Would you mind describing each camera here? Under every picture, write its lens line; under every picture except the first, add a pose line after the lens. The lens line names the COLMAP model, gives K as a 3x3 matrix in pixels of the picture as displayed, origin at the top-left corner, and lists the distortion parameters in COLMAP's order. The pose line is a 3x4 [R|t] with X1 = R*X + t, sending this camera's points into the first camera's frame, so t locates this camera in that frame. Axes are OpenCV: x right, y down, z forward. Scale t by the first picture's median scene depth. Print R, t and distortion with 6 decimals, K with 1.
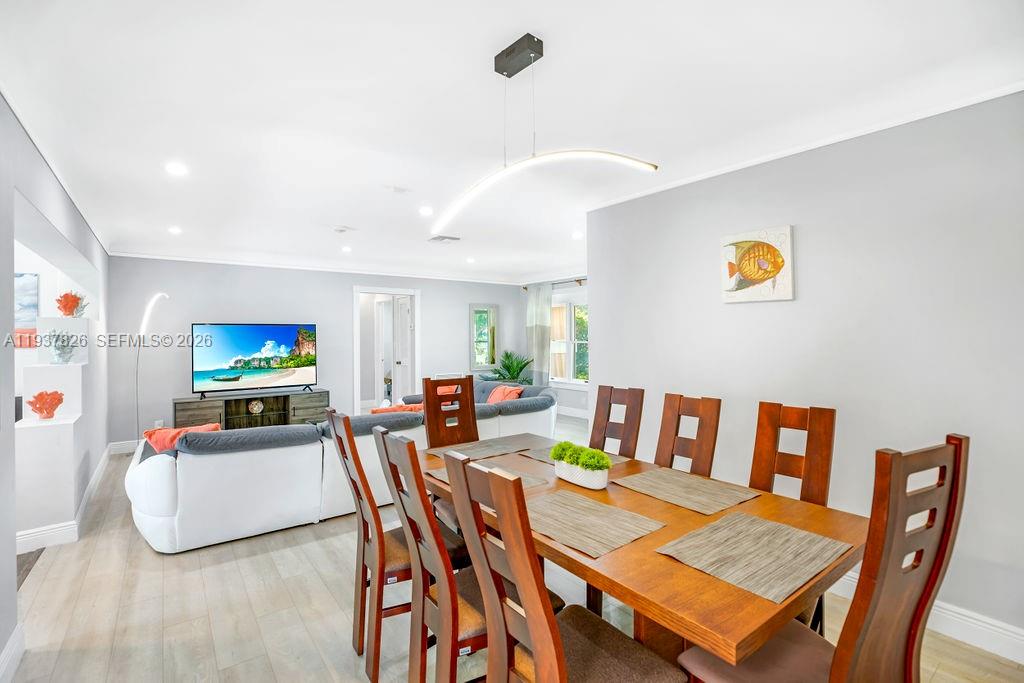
lens RADIAL K [[495.9, 0, 514.9], [0, 495.9, 346.1], [0, 0, 1]] dist [0.015135, 0.000054]
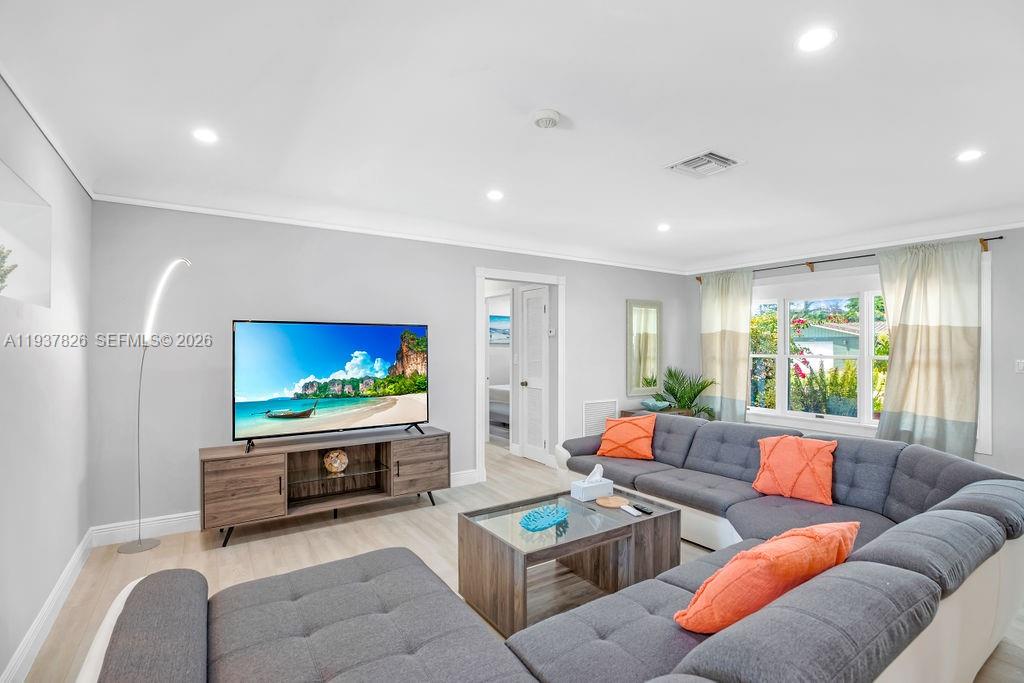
lens RADIAL K [[517.3, 0, 554.4], [0, 517.3, 351.5], [0, 0, 1]] dist [0.000936, 0.000371]
pose [[0.999986, 0.004580, -0.002649, -0.251940], [-0.004621, 0.999868, -0.015607, -0.001614], [0.002577, 0.015619, 0.999875, 0.369261]]
